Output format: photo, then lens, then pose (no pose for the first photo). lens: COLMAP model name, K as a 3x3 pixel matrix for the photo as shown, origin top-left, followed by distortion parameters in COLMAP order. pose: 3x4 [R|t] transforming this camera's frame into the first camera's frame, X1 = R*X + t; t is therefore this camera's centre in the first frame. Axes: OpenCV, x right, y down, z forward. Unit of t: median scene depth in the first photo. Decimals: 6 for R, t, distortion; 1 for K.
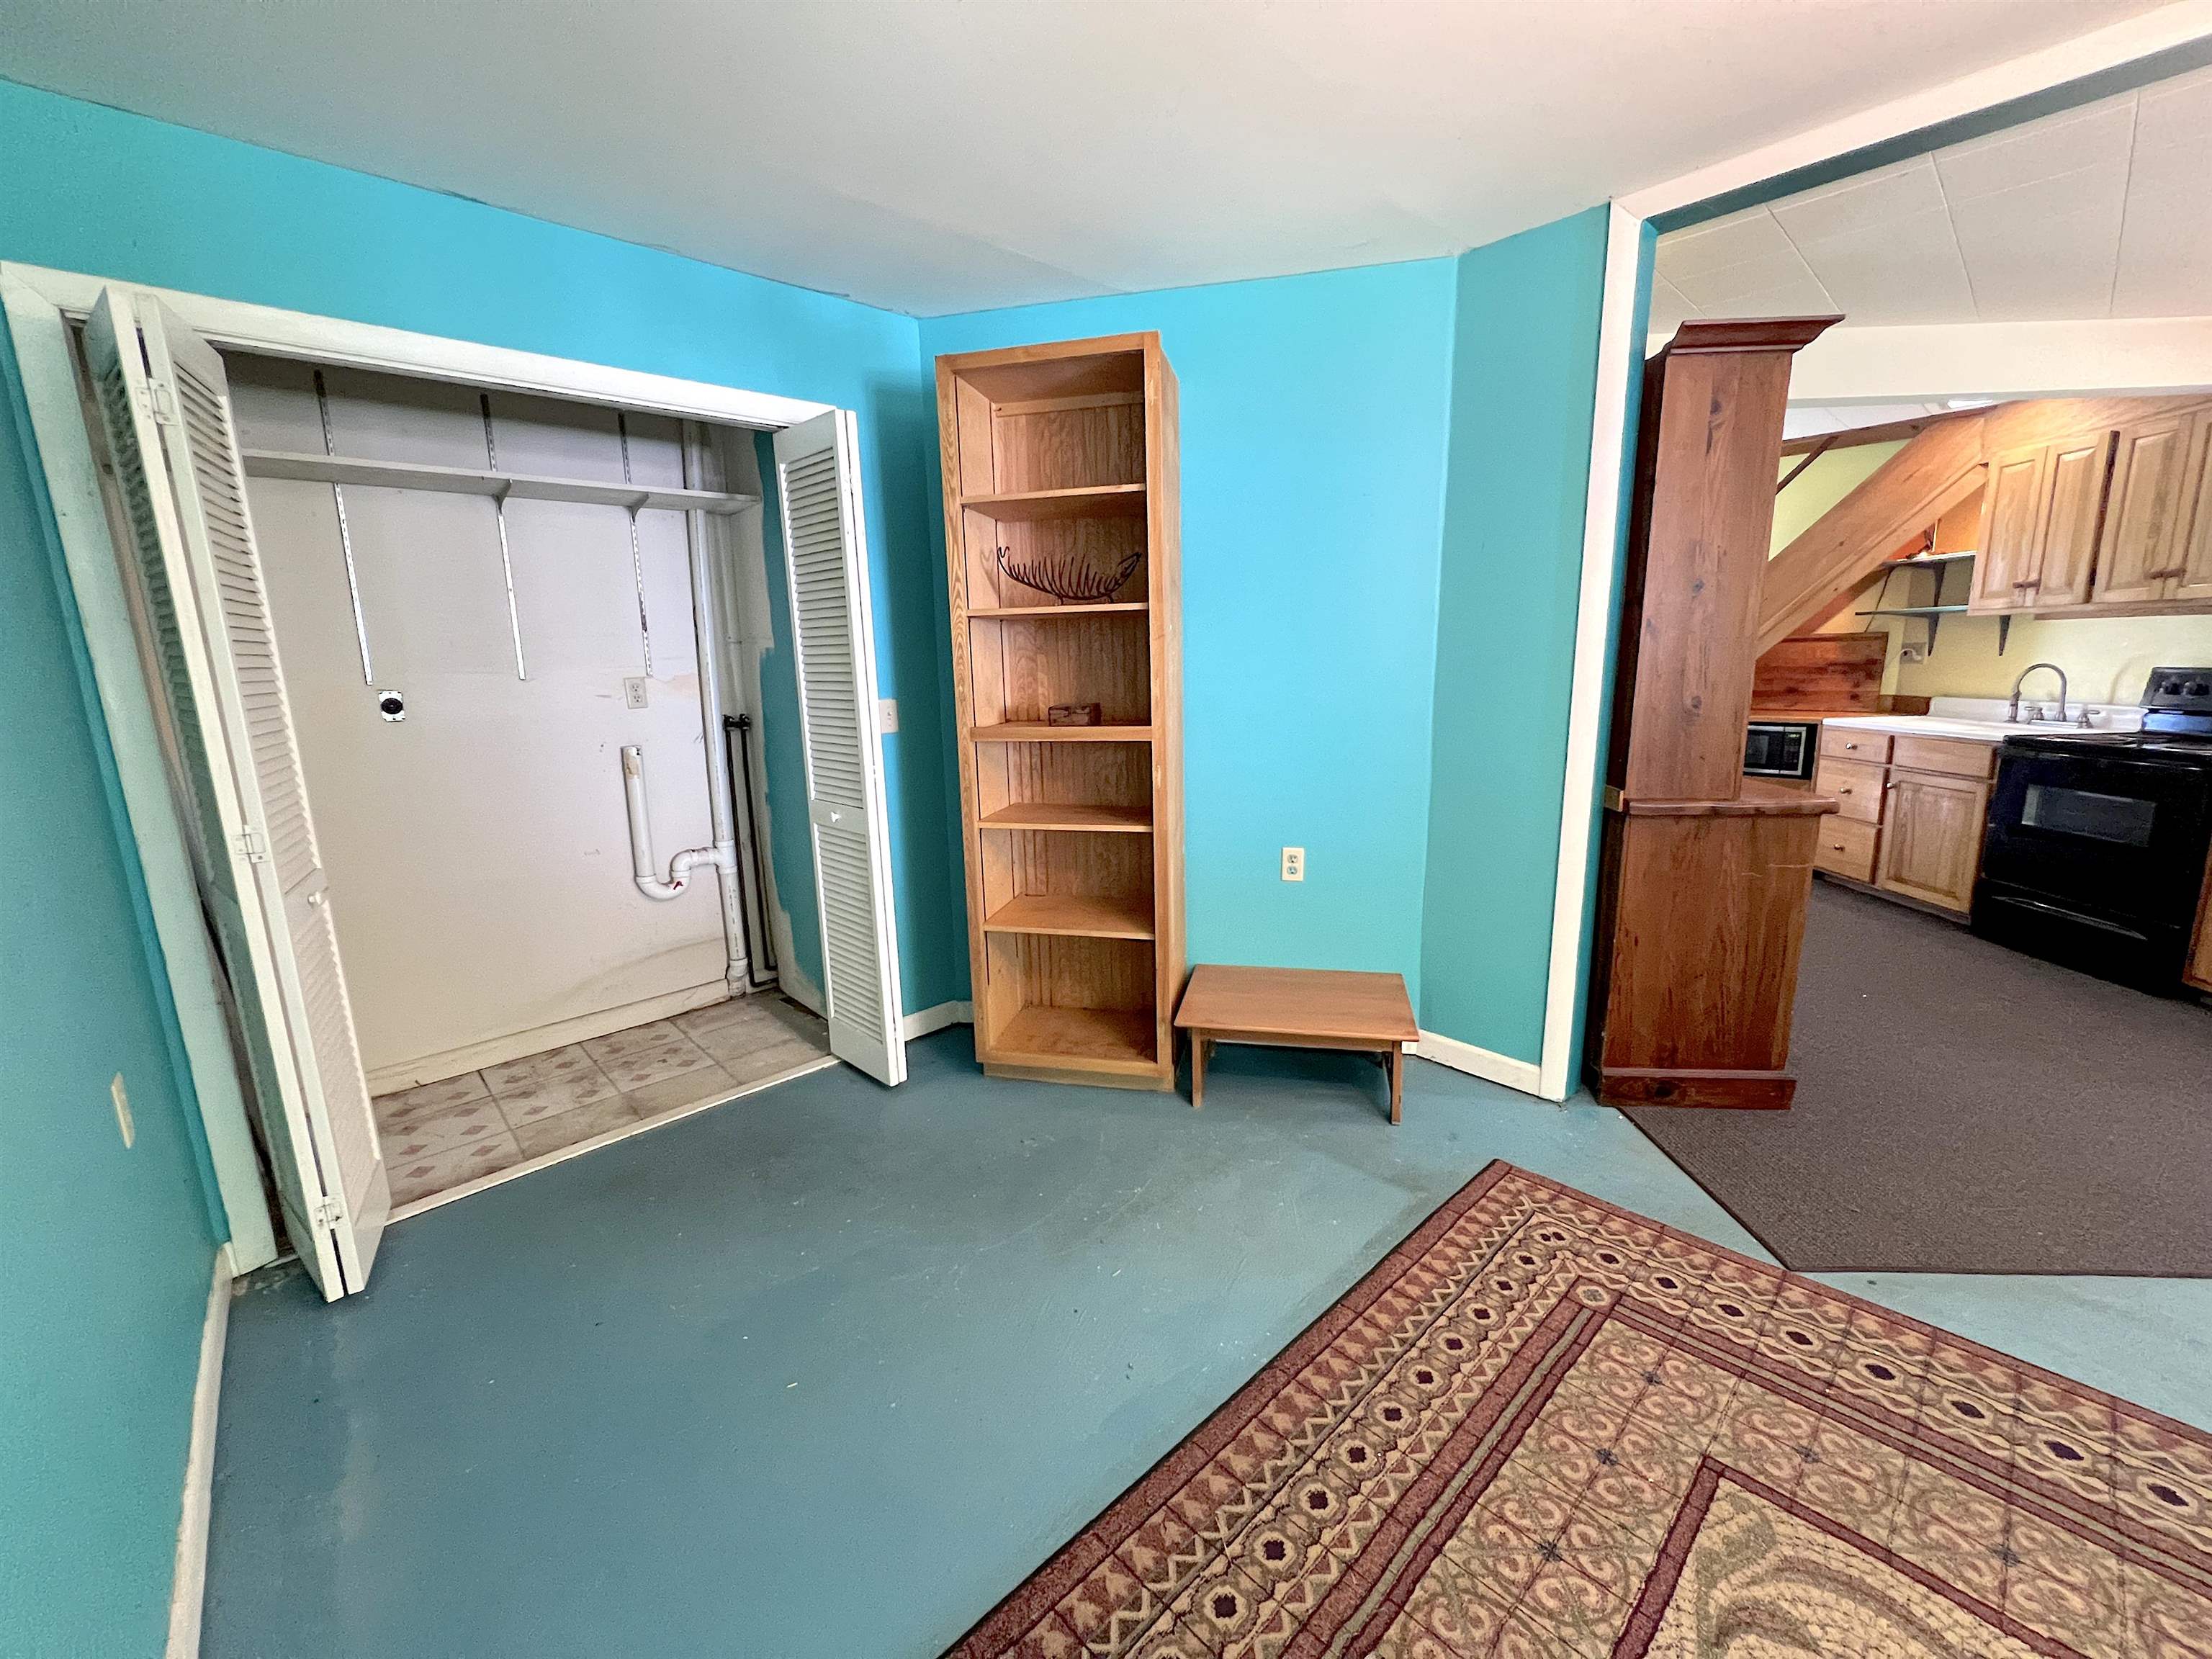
lens RADIAL K [[883.9, 0, 1101.3], [0, 883.9, 820.4], [0, 0, 1]] dist [-0.001238, -0.000307]
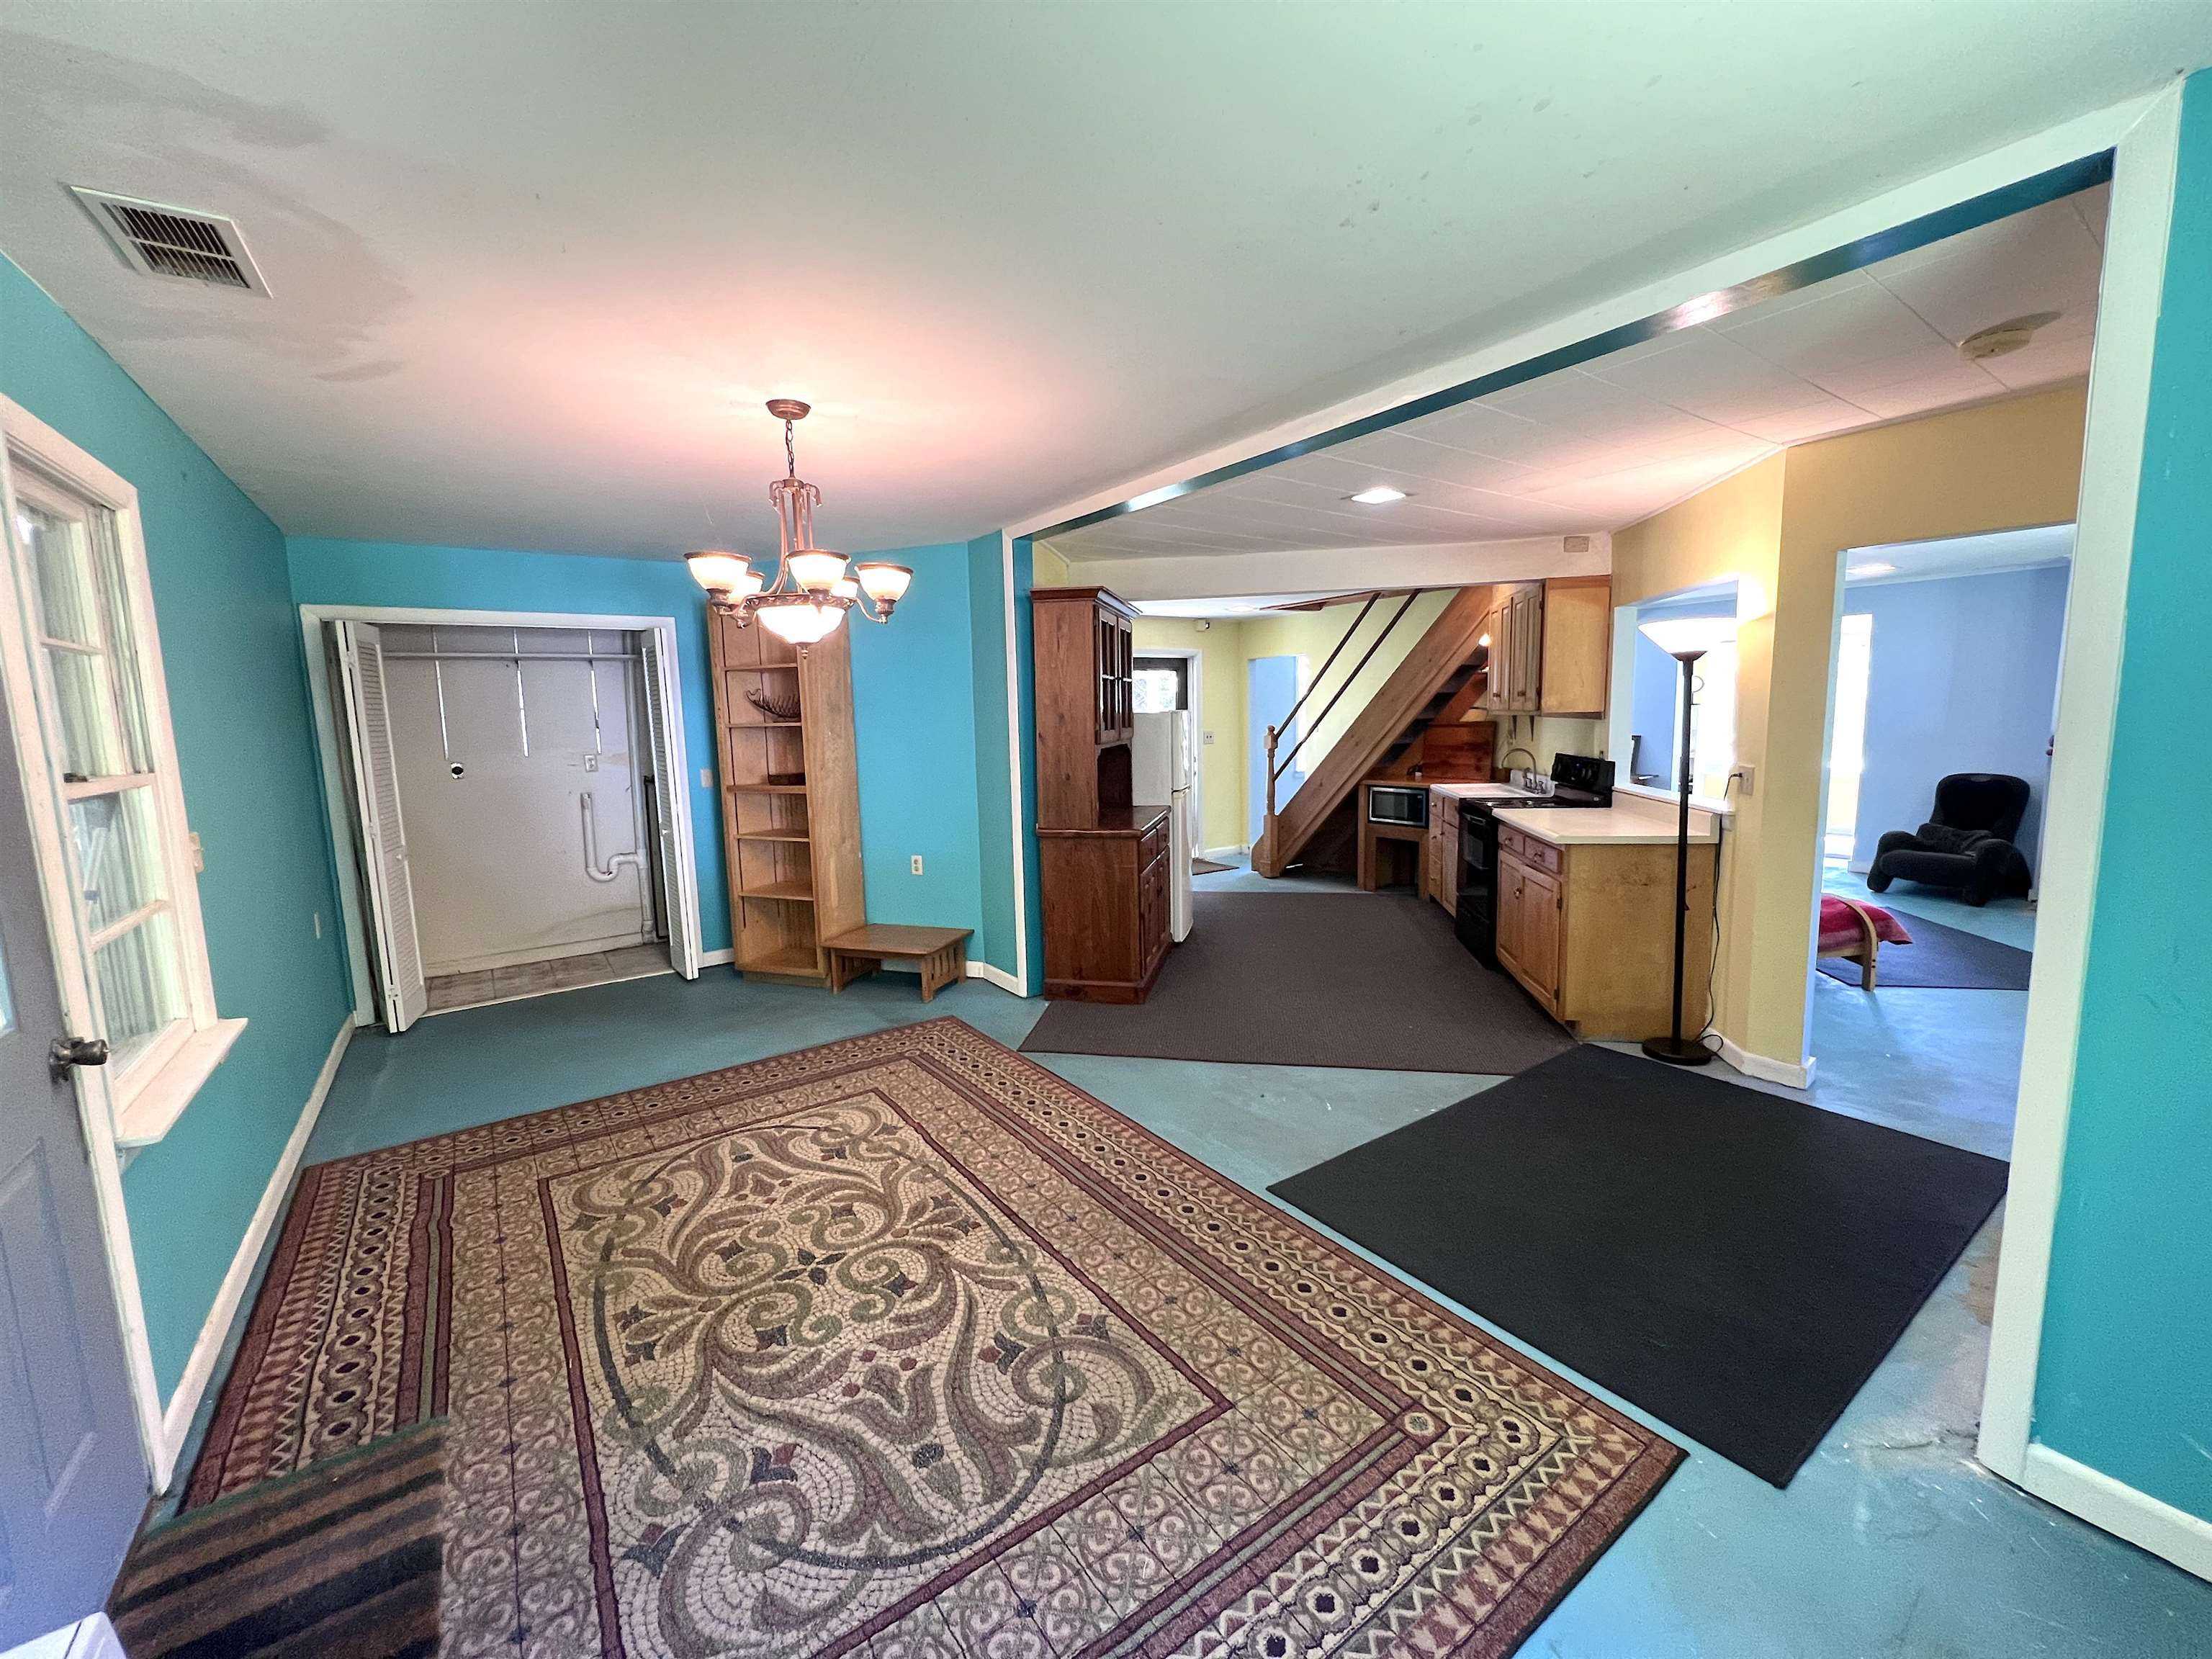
lens RADIAL K [[883.9, 0, 1101.3], [0, 883.9, 820.4], [0, 0, 1]] dist [-0.001238, -0.000307]
pose [[0.991648, 0.016558, -0.127904, 0.975742], [-0.024267, 0.997966, -0.058950, 0.067716], [0.126668, 0.061562, 0.990033, -0.842428]]
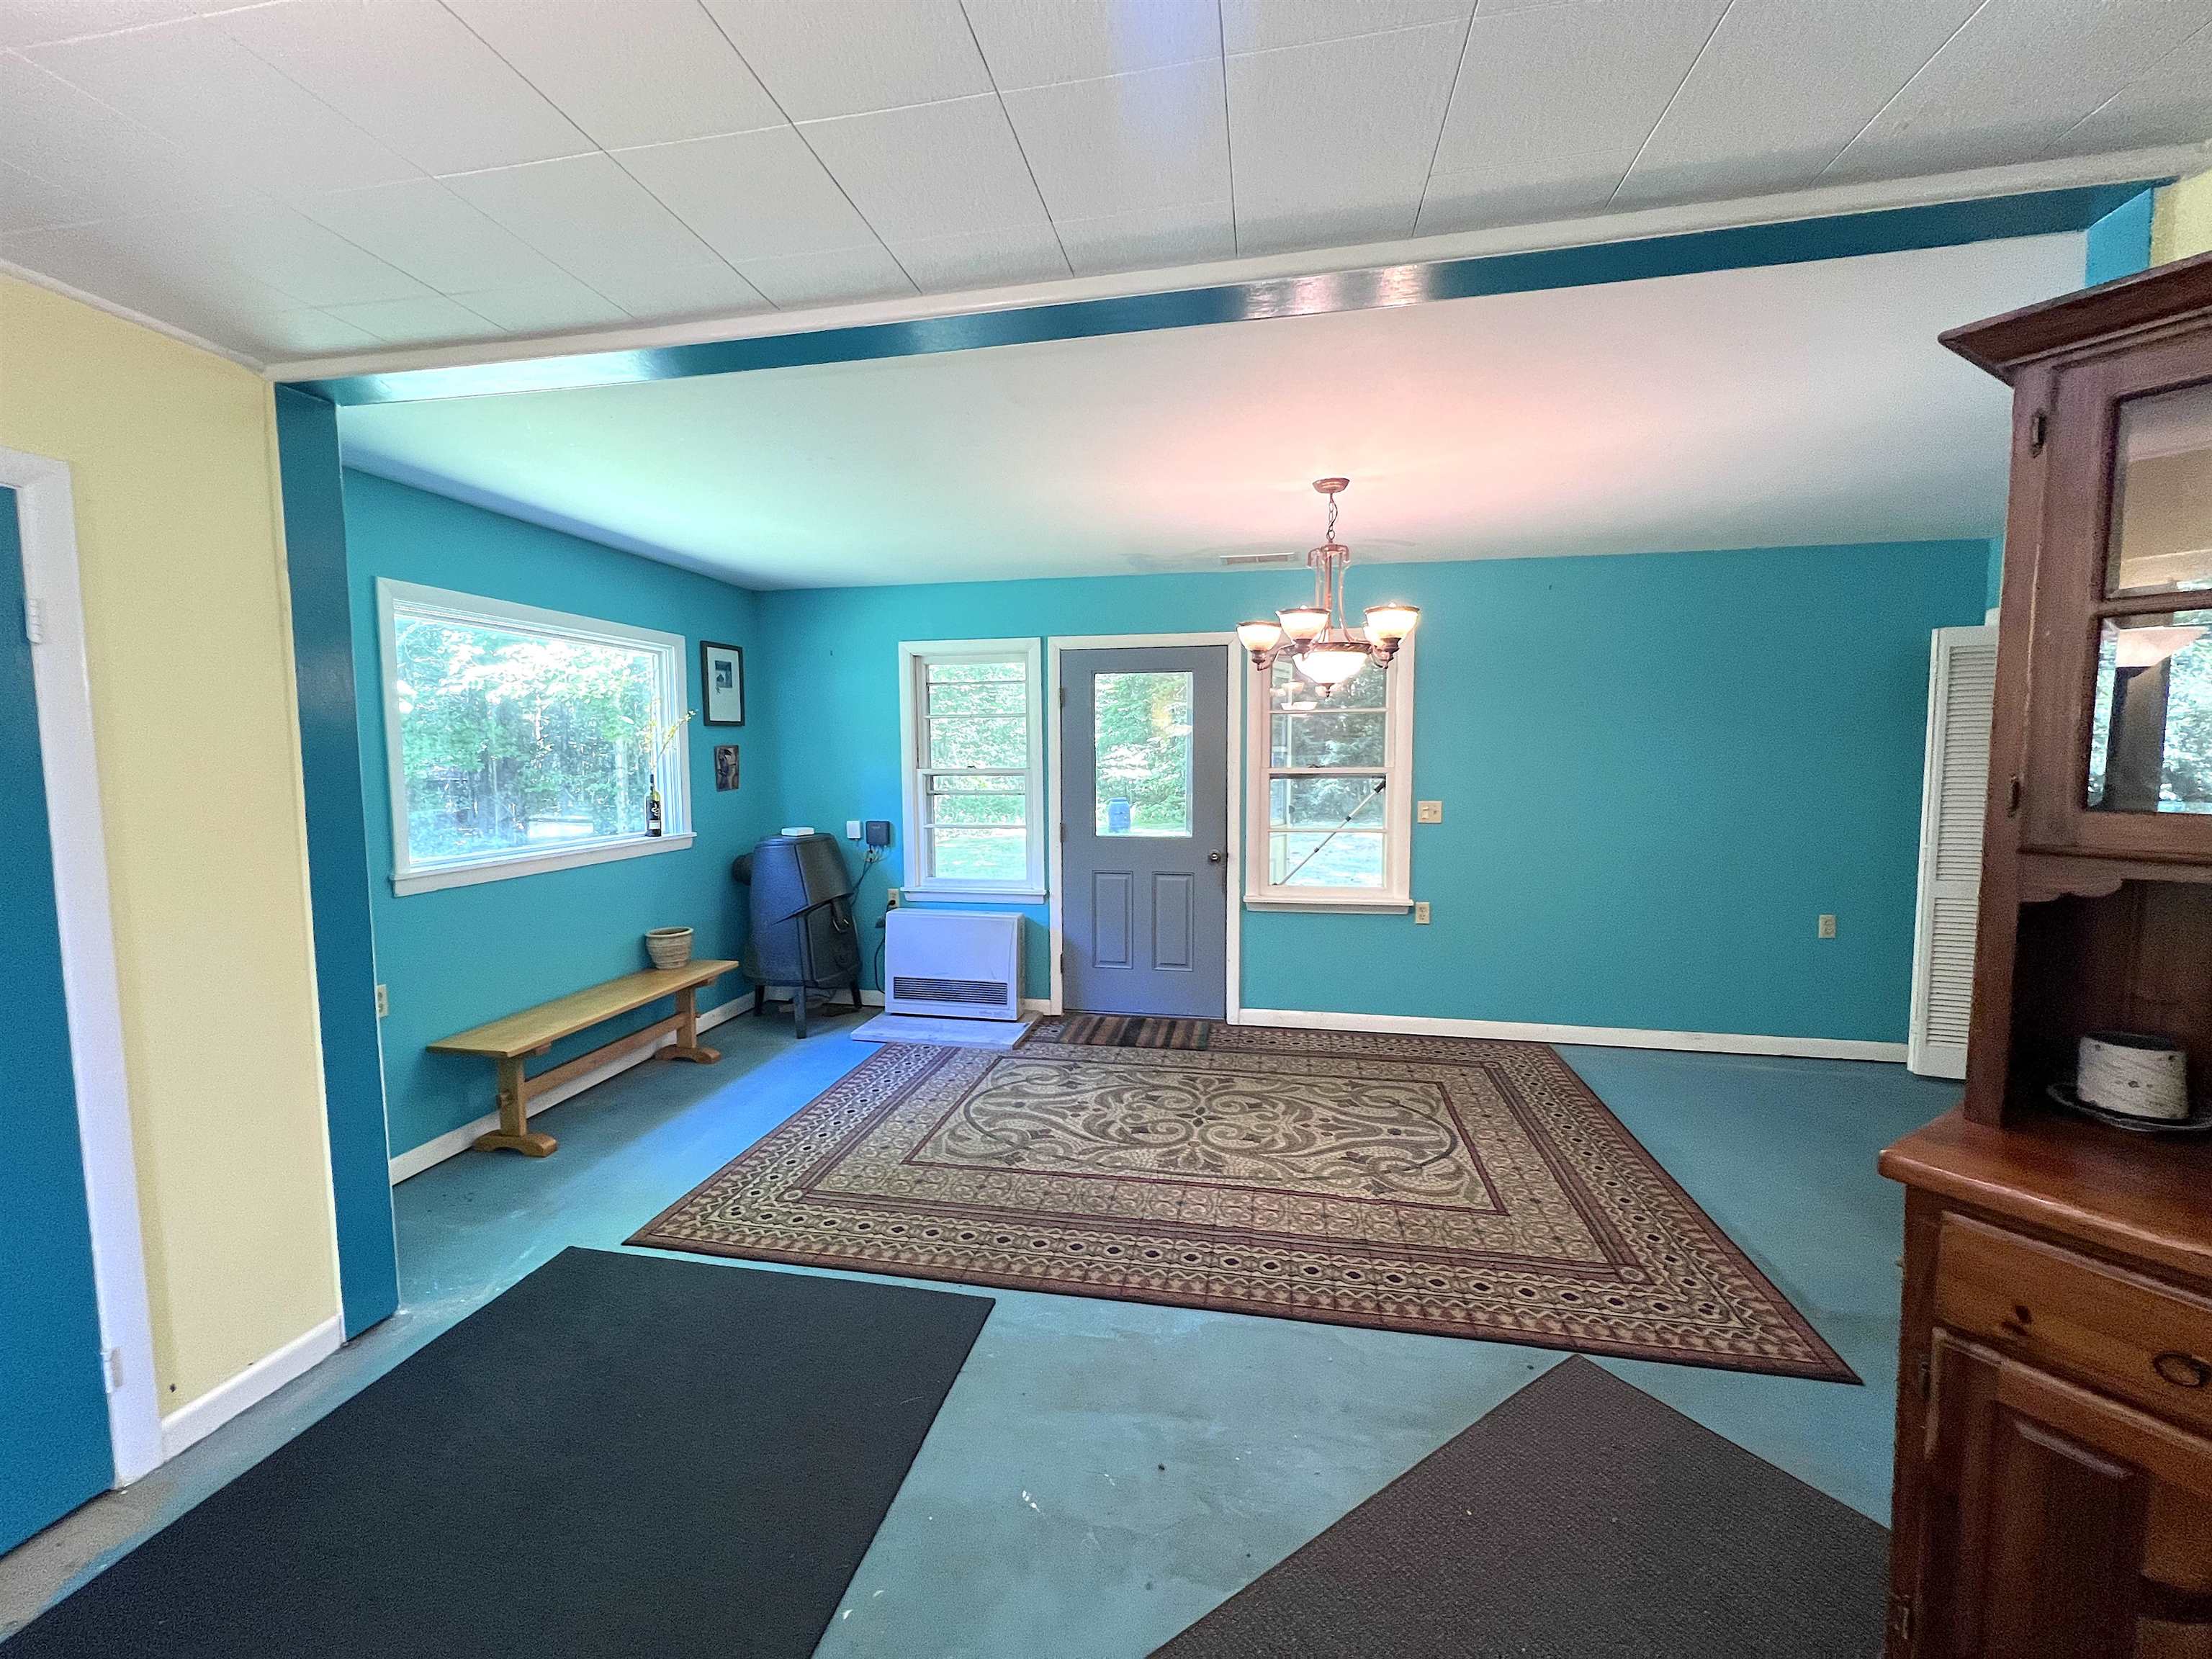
lens RADIAL K [[883.9, 0, 1101.3], [0, 883.9, 820.4], [0, 0, 1]] dist [-0.001238, -0.000307]
pose [[-0.805429, 0.076162, -0.587778, 1.501716], [-0.082930, 0.967472, 0.238999, -0.304053], [0.586861, 0.241241, -0.772914, 1.072514]]
